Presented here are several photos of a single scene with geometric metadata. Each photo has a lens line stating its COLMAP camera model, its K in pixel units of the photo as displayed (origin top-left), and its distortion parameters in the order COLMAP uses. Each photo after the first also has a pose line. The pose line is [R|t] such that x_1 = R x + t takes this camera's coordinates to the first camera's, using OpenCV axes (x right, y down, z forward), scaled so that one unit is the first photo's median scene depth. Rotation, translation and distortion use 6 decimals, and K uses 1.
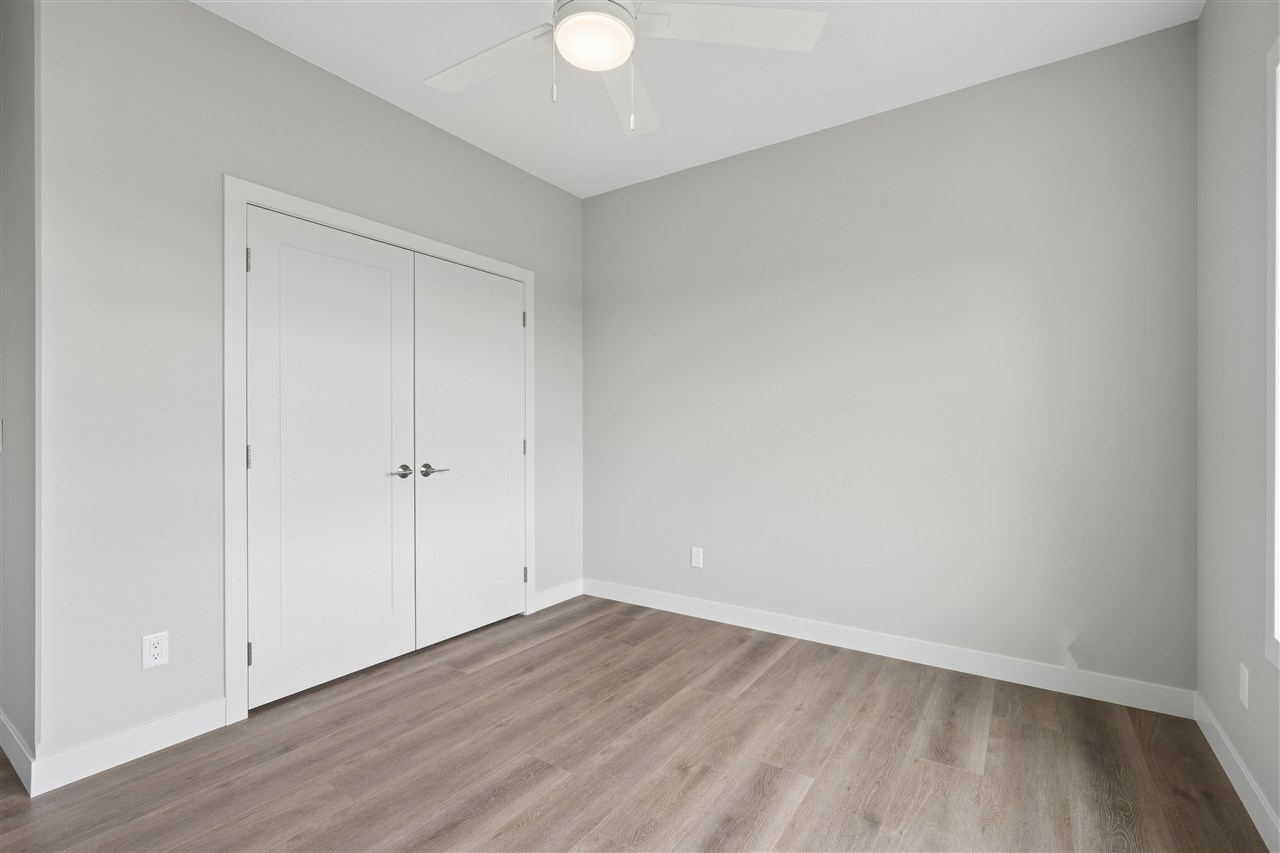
lens RADIAL K [[582.7, 0, 642.7], [0, 582.7, 427.5], [0, 0, 1]] dist [-0.000786, 0.001327]
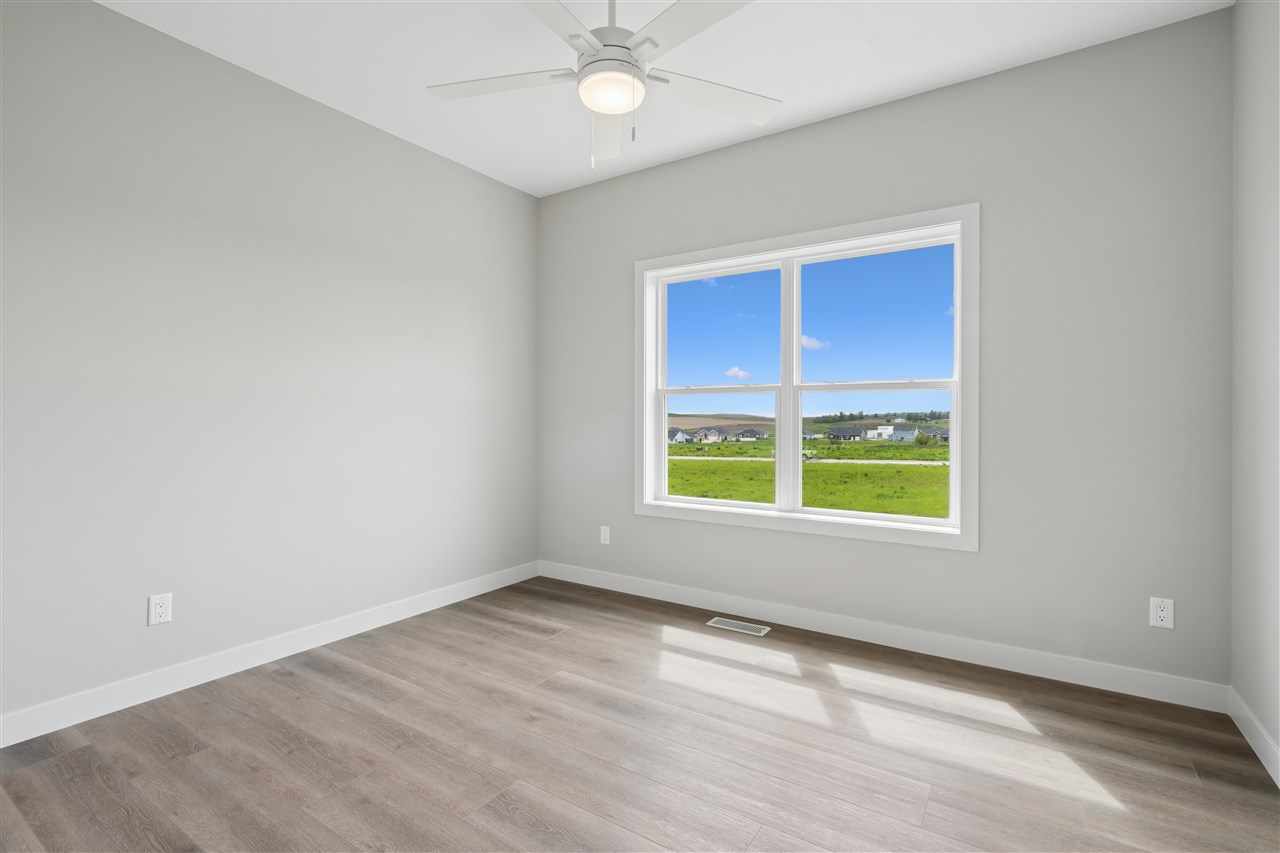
lens RADIAL K [[582.7, 0, 642.5], [0, 582.7, 421.4], [0, 0, 1]] dist [-0.000786, 0.001327]
pose [[-0.013178, -0.002450, 0.999910, -0.823744], [-0.000202, 0.999997, 0.002448, 0.002342], [-0.999913, -0.000170, -0.013178, 0.618552]]
